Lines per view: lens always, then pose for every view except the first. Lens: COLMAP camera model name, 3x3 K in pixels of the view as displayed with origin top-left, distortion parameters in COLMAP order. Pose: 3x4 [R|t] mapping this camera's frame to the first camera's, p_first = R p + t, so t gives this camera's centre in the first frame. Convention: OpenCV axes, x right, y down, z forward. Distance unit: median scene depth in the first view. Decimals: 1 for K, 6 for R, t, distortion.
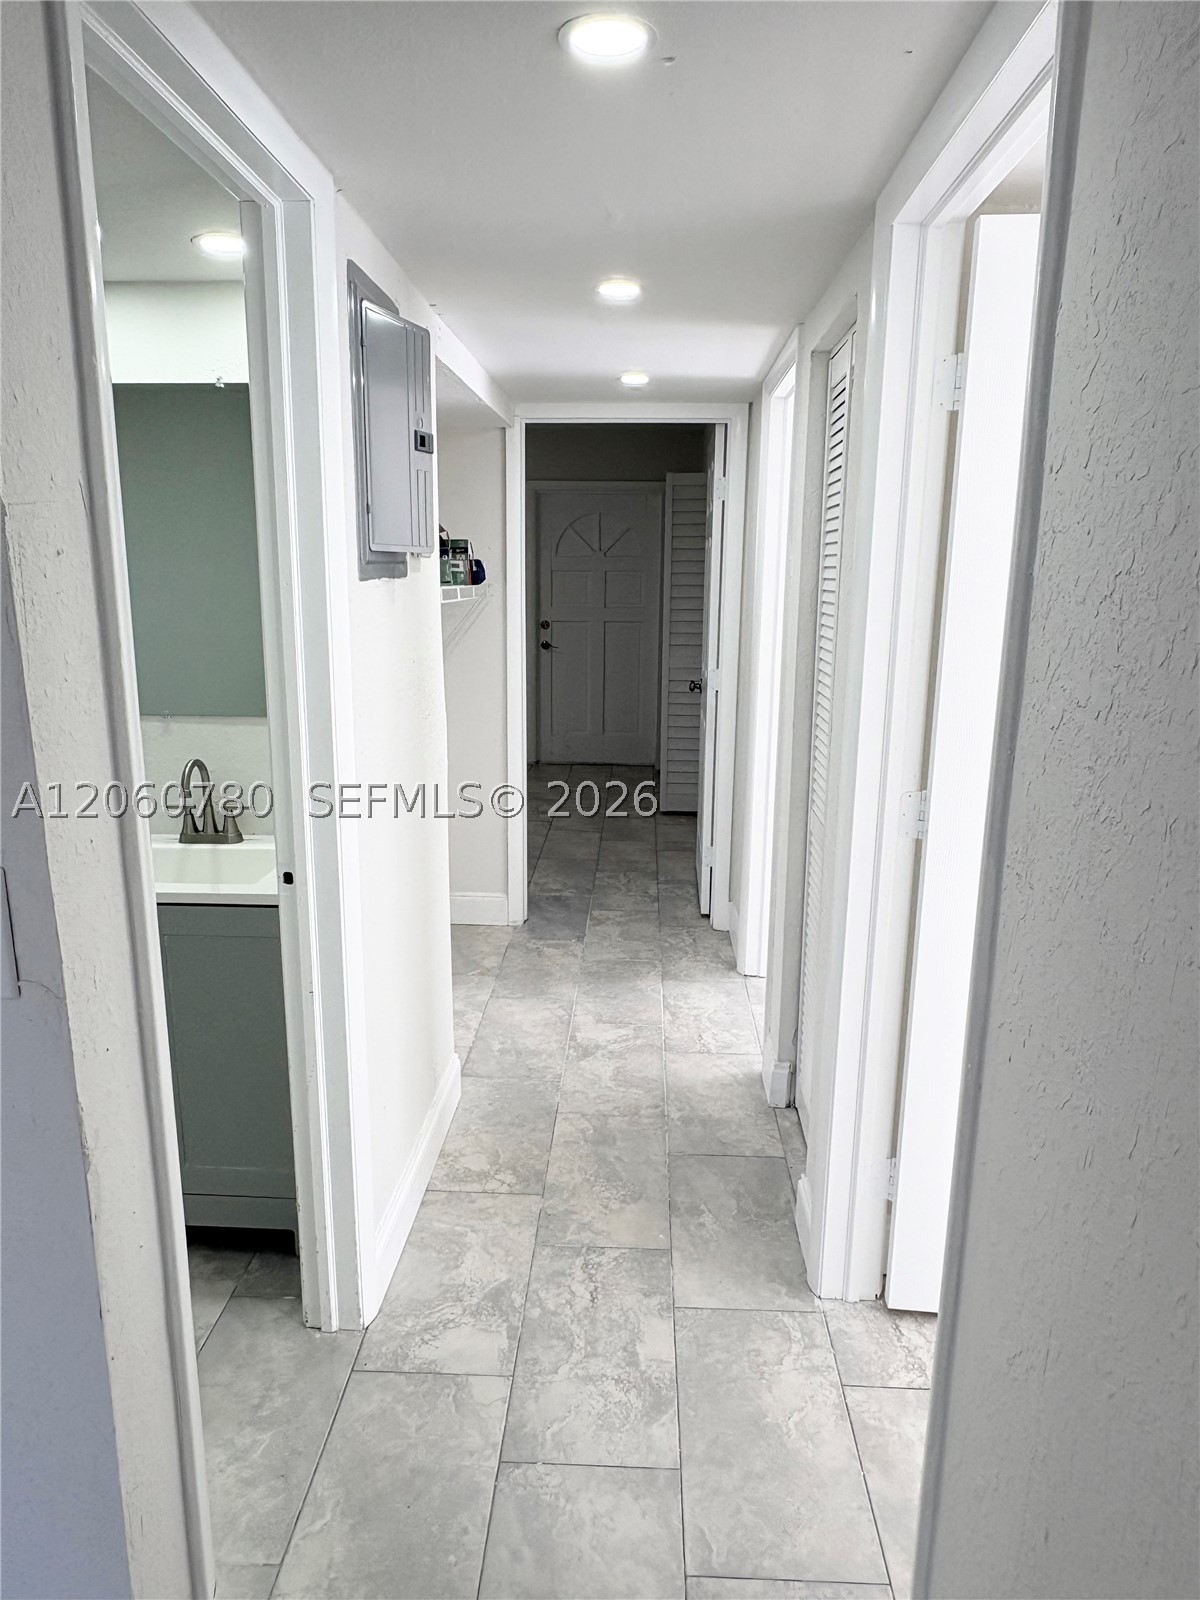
lens RADIAL K [[1070.8, 0, 600.0], [0, 1070.8, 800.0], [0, 0, 1]] dist [-0.002507, -0.000432]
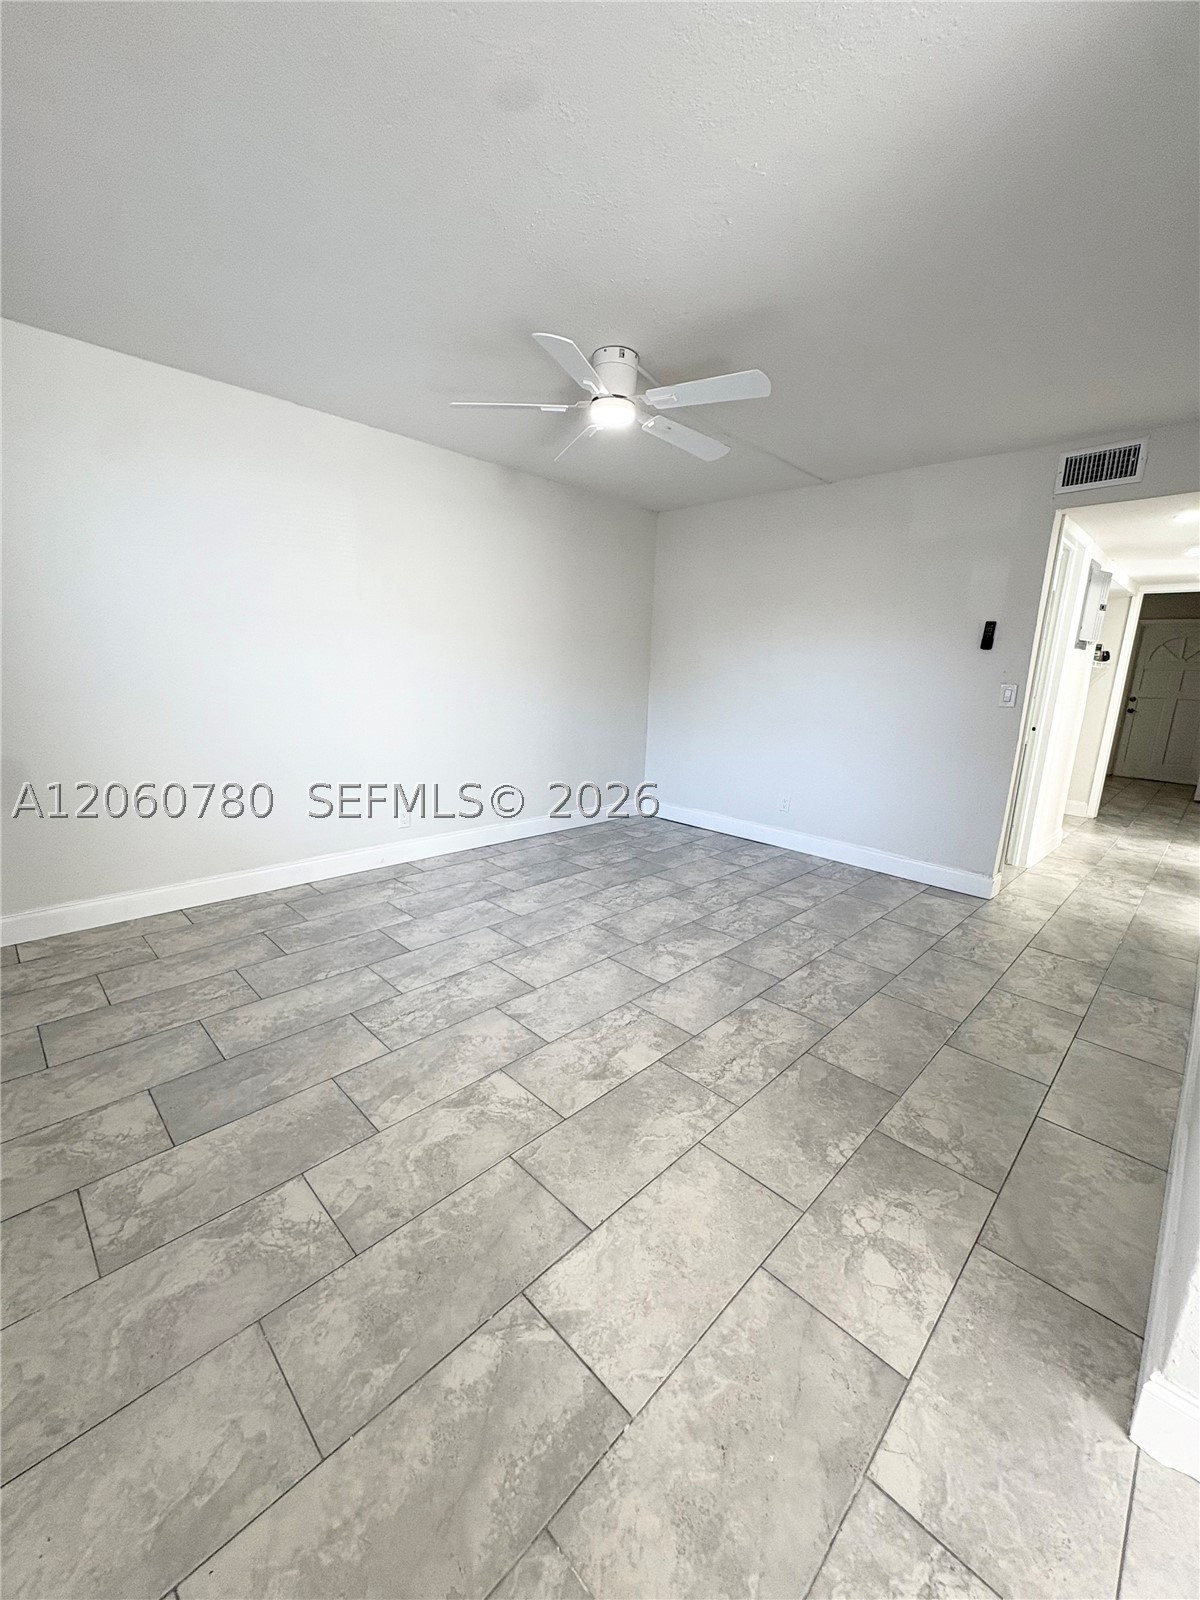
lens RADIAL K [[638.6, 0, 600.0], [0, 638.6, 800.0], [0, 0, 1]] dist [0.001364, -0.000152]
pose [[0.737566, 0.160342, -0.655963, 0.044106], [-0.175146, 0.983581, 0.043490, 0.250674], [0.652166, 0.082813, 0.753539, -0.834596]]
